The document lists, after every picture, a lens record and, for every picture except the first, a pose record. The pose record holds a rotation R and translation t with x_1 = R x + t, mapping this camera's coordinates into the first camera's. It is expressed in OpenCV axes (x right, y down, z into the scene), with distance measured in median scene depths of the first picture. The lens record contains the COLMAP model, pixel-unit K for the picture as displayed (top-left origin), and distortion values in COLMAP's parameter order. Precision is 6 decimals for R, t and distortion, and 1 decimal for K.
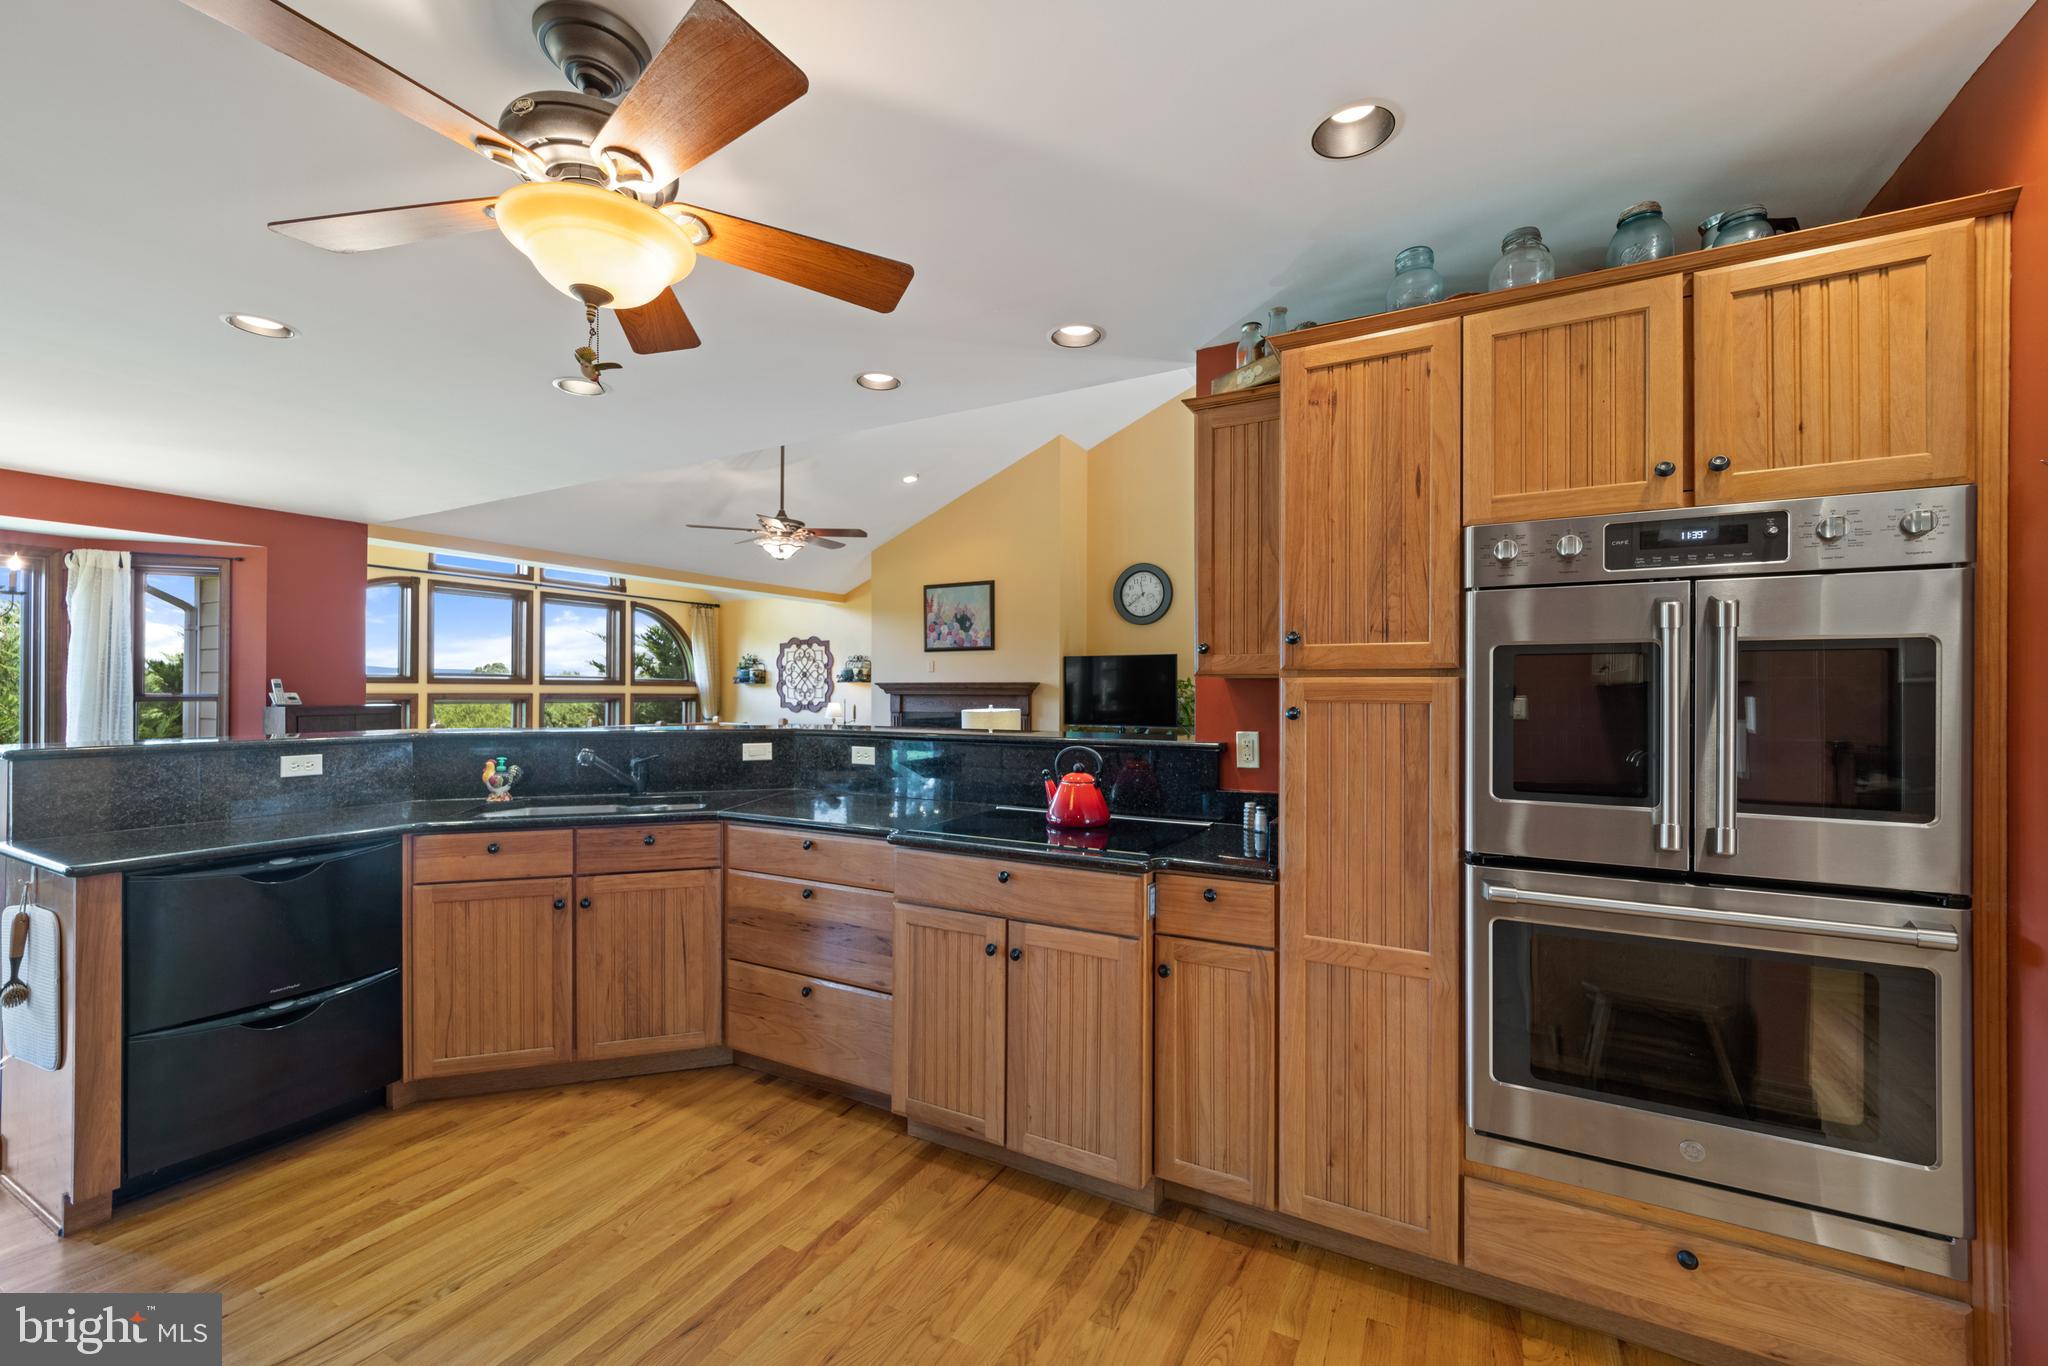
lens RADIAL K [[822.9, 0, 1021.2], [0, 822.9, 676.7], [0, 0, 1]] dist [-0.004026, -0.001755]
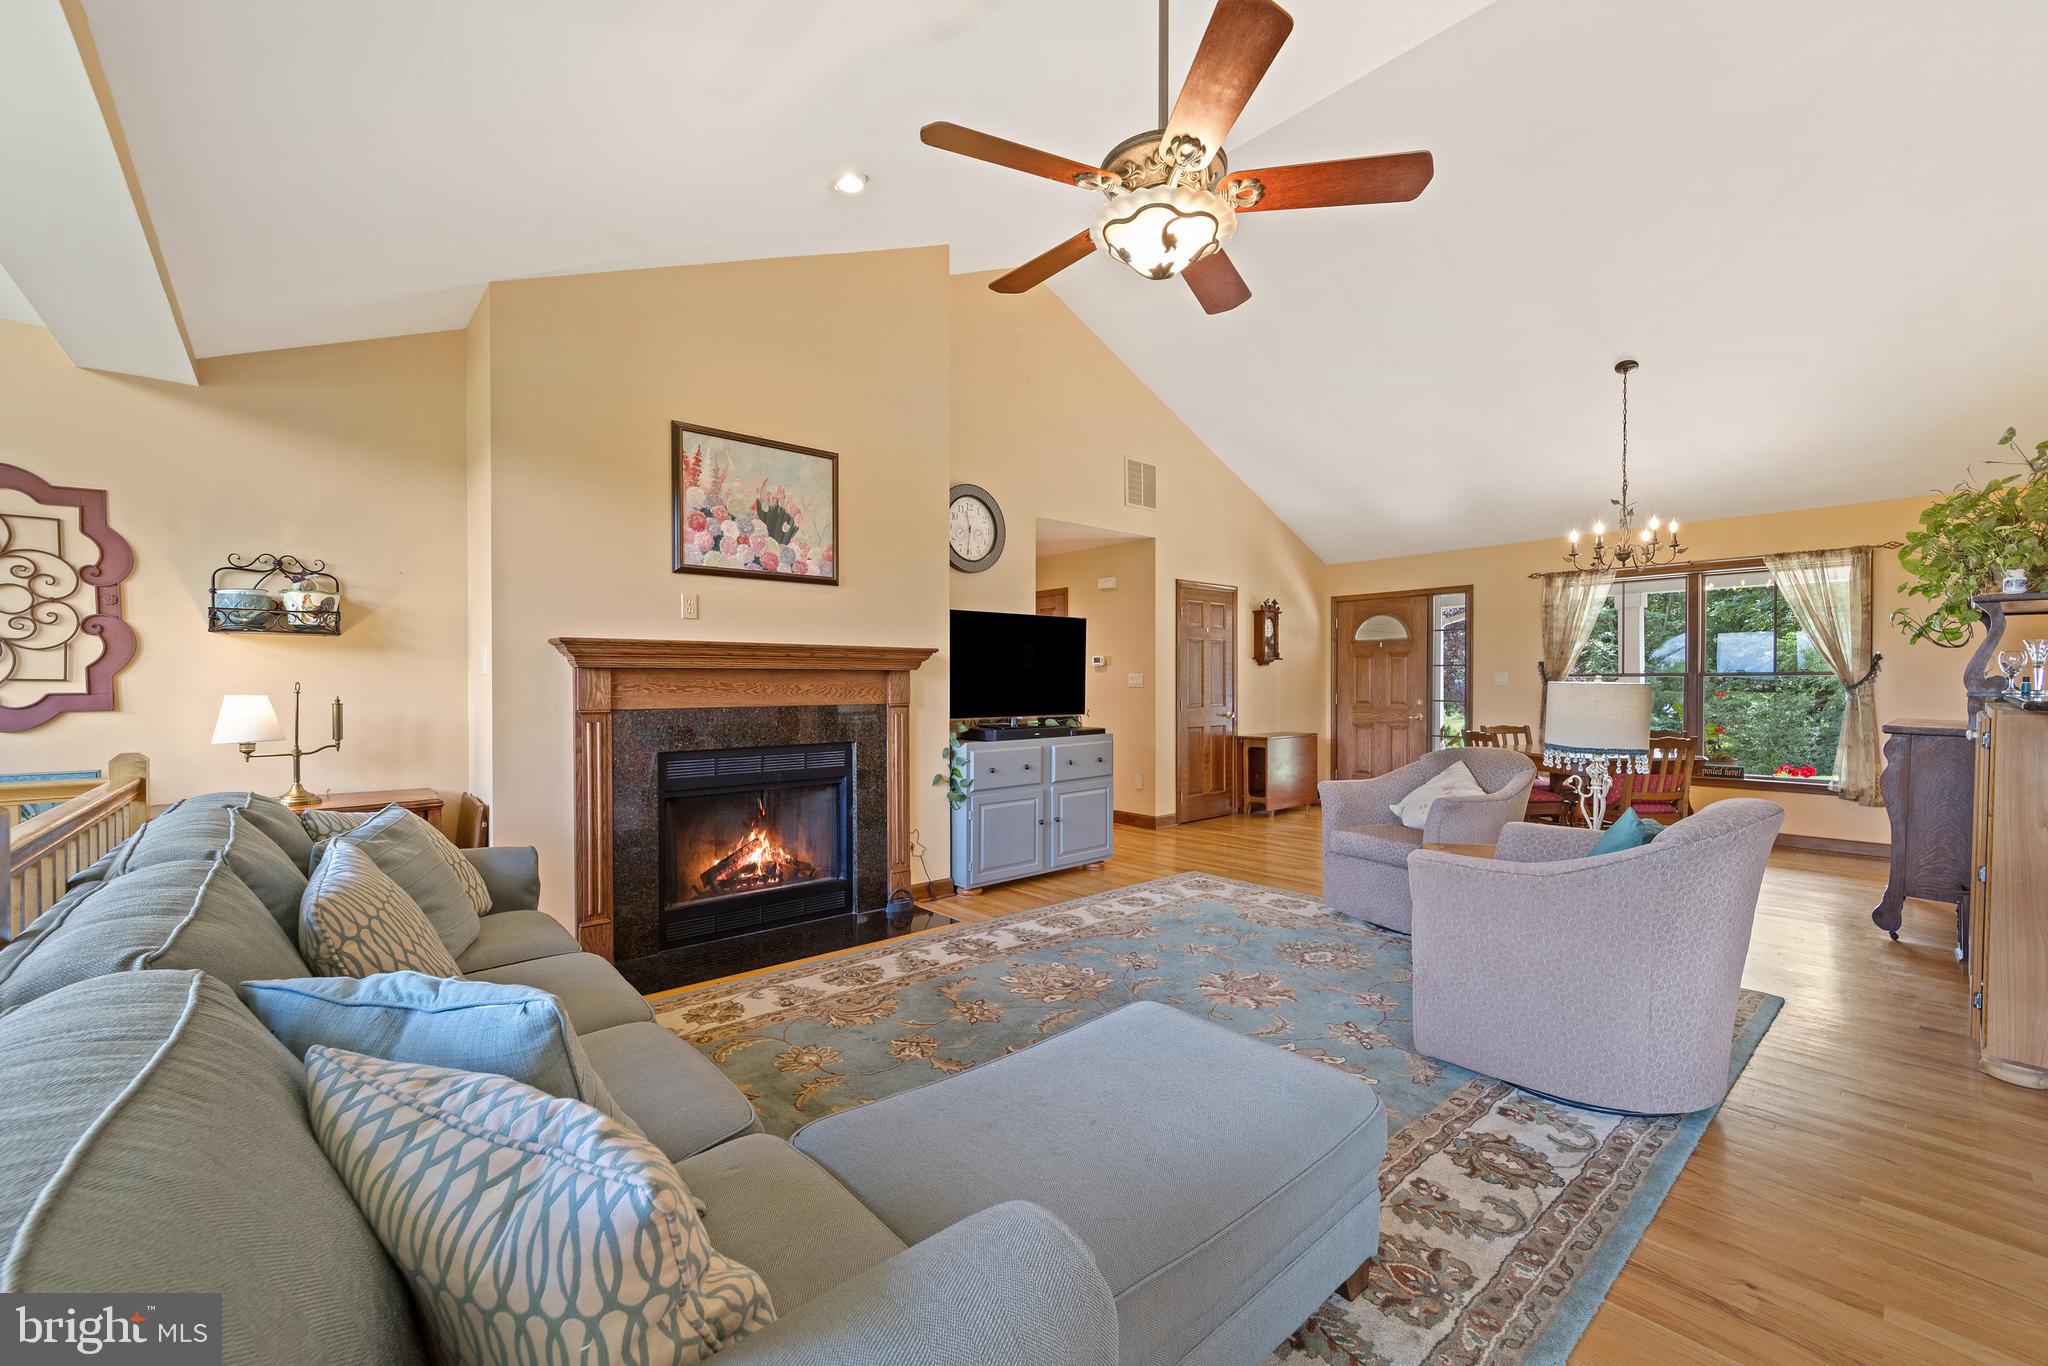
lens RADIAL K [[822.9, 0, 1012.9], [0, 822.9, 686.2], [0, 0, 1]] dist [-0.004026, -0.001755]
pose [[0.343686, -0.003703, 0.939077, -0.501272], [-0.011989, 0.999893, 0.008330, 0.026475], [-0.939008, -0.014121, 0.343605, 0.729568]]
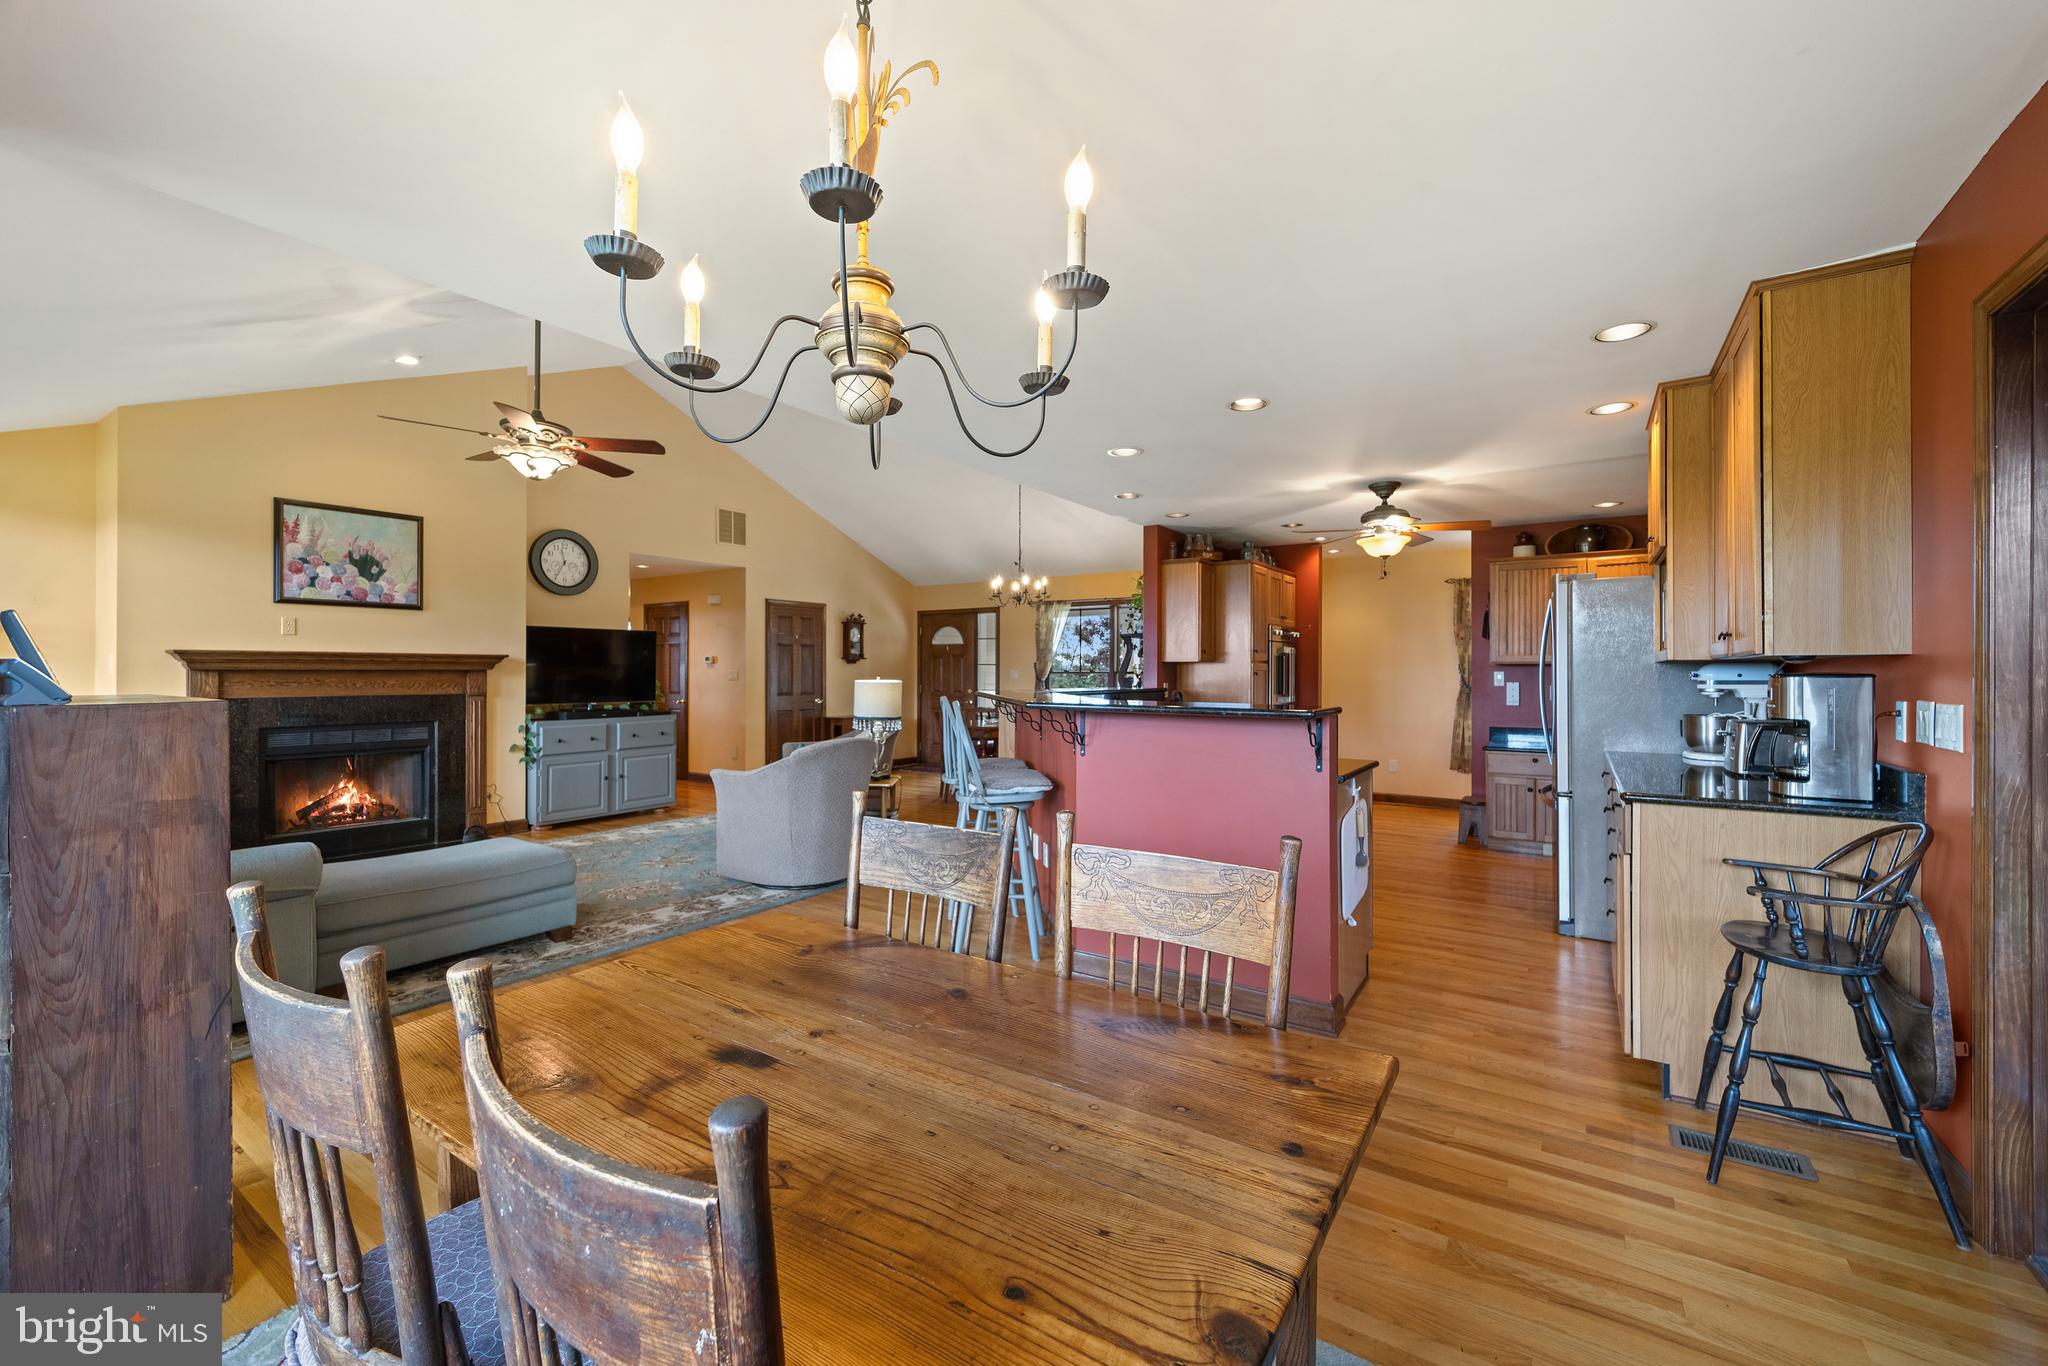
lens RADIAL K [[822.9, 0, 1023.2], [0, 822.9, 674.3], [0, 0, 1]] dist [-0.004026, -0.001755]
pose [[0.079522, -0.002939, 0.996829, -0.746968], [-0.017701, 0.999834, 0.004360, 0.012592], [-0.996676, -0.017992, 0.079456, 0.408221]]
